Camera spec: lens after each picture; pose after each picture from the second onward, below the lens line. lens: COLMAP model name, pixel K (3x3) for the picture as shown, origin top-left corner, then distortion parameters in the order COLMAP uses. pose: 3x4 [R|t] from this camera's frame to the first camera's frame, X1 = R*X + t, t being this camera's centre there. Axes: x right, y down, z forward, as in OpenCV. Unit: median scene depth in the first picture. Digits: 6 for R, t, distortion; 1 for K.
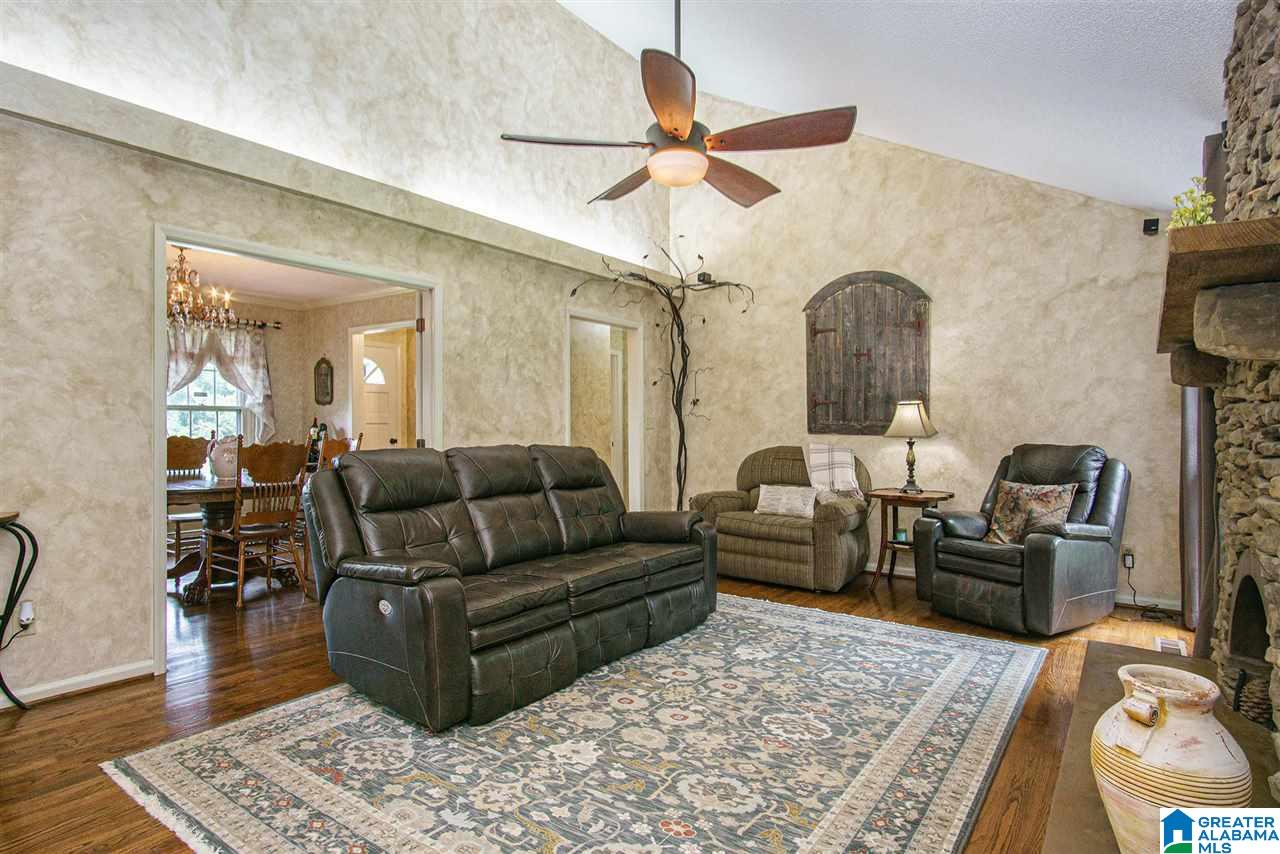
lens RADIAL K [[687.4, 0, 635.1], [0, 687.4, 433.4], [0, 0, 1]] dist [-0.014224, 0.001319]
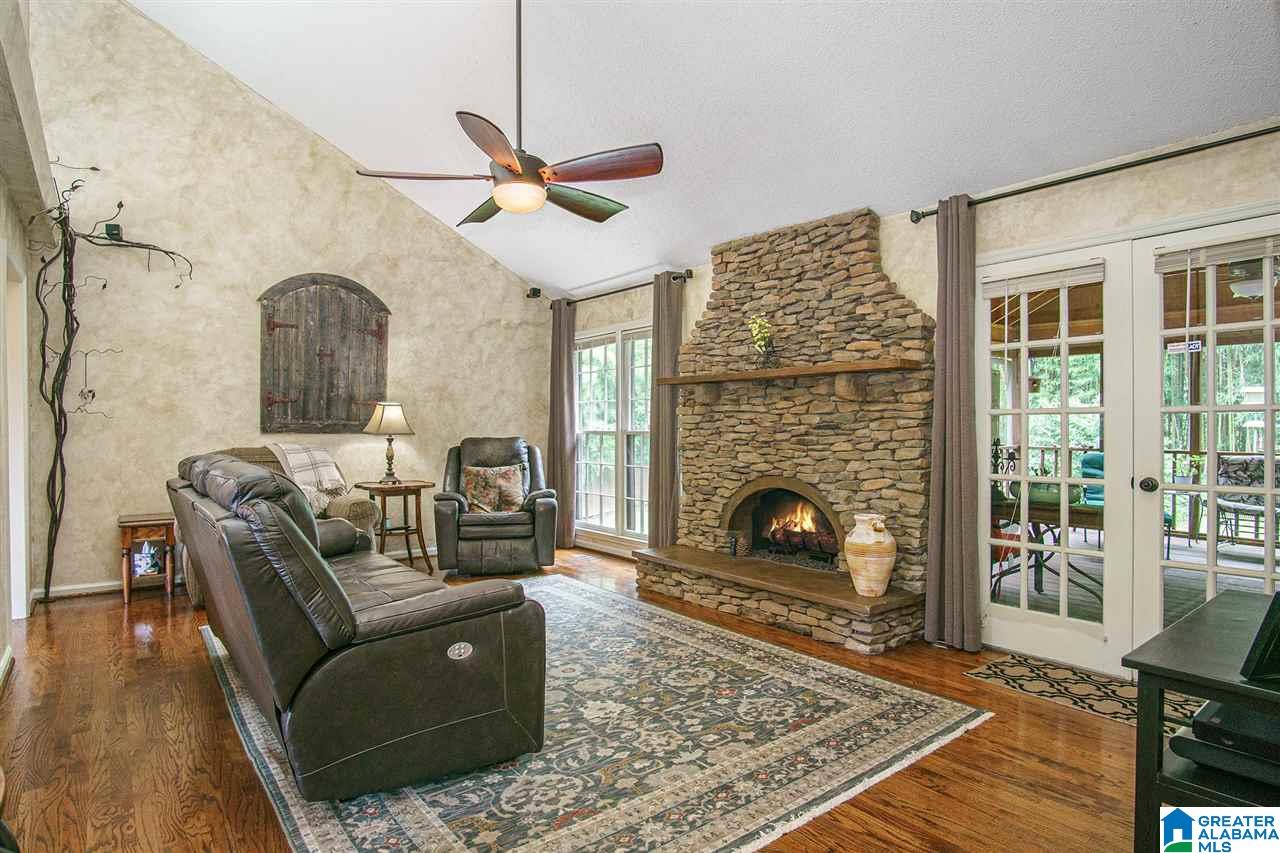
lens RADIAL K [[695.5, 0, 636.3], [0, 695.5, 420.7], [0, 0, 1]] dist [-0.026451, 0.000712]
pose [[0.289379, -0.002015, 0.957213, -0.624796], [0.014630, 0.999890, -0.002318, -0.009634], [-0.957103, 0.014675, 0.289377, 0.315642]]
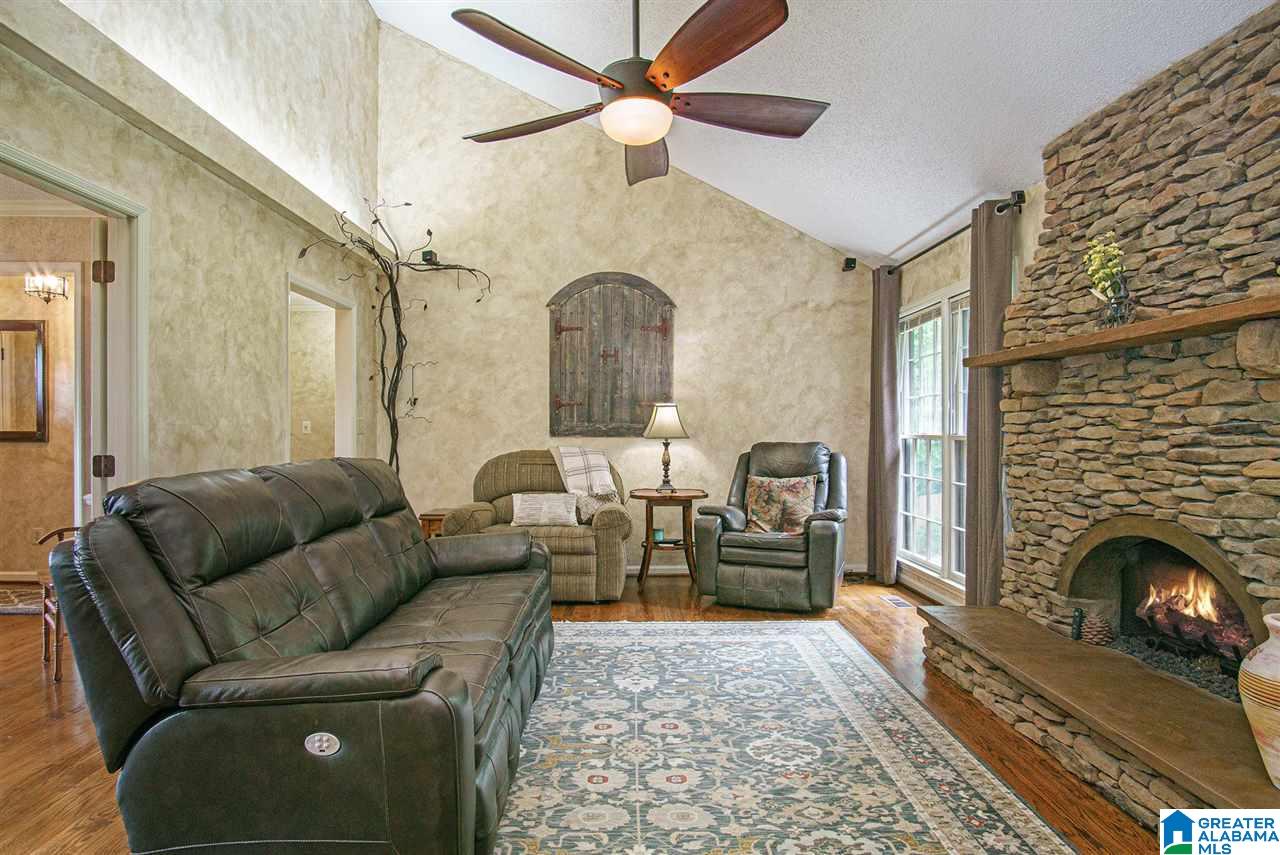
lens RADIAL K [[694.6, 0, 639.1], [0, 694.6, 425.8], [0, 0, 1]] dist [-0.019639, 0.002463]
pose [[0.805093, -0.007614, 0.593100, -0.275741], [0.016141, 0.999829, -0.009074, -0.004752], [-0.592929, 0.016879, 0.805078, 0.204161]]
